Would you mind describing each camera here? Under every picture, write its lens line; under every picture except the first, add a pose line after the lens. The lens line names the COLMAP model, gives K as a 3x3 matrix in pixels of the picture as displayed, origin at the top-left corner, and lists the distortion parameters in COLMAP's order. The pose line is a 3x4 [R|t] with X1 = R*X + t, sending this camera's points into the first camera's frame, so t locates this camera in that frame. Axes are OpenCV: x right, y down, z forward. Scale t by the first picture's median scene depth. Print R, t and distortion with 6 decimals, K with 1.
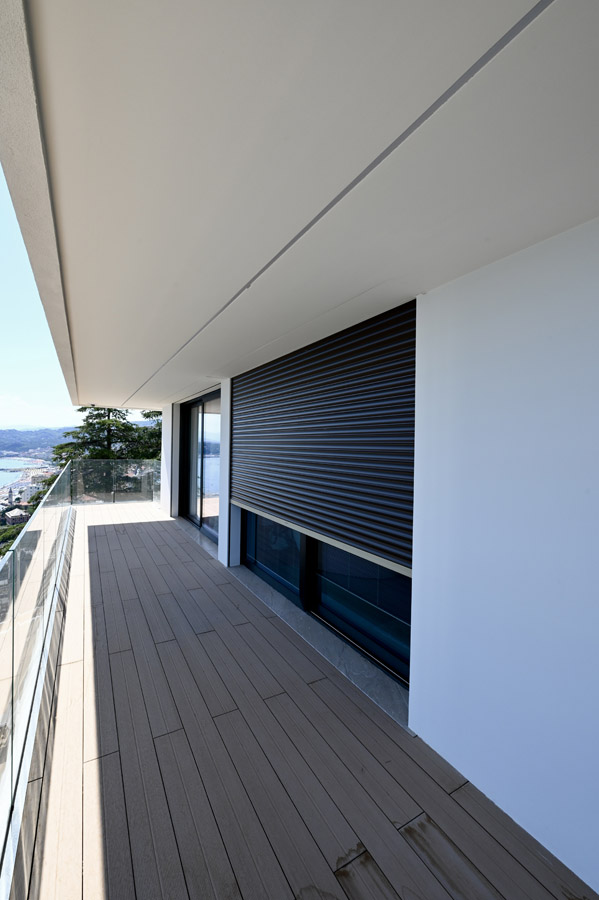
lens RADIAL K [[381.2, 0, 299.5], [0, 381.2, 450.0], [0, 0, 1]] dist [0.002808, -0.000322]
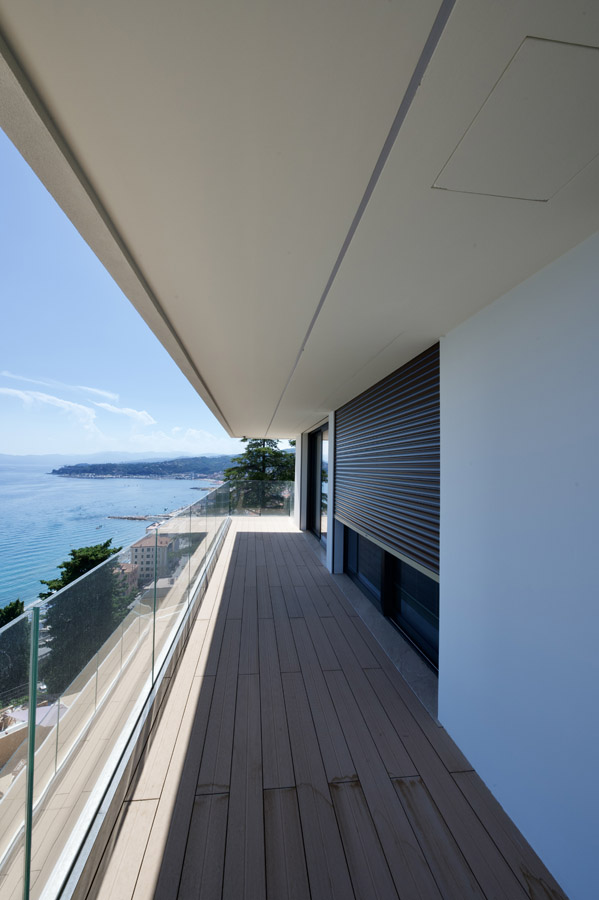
lens RADIAL K [[381.2, 0, 299.5], [0, 381.2, 450.0], [0, 0, 1]] dist [0.002808, -0.000322]
pose [[0.914665, -0.019797, -0.403727, 0.147609], [-0.006453, 0.997958, -0.063555, 0.005612], [0.404161, 0.060736, 0.912669, -0.088772]]
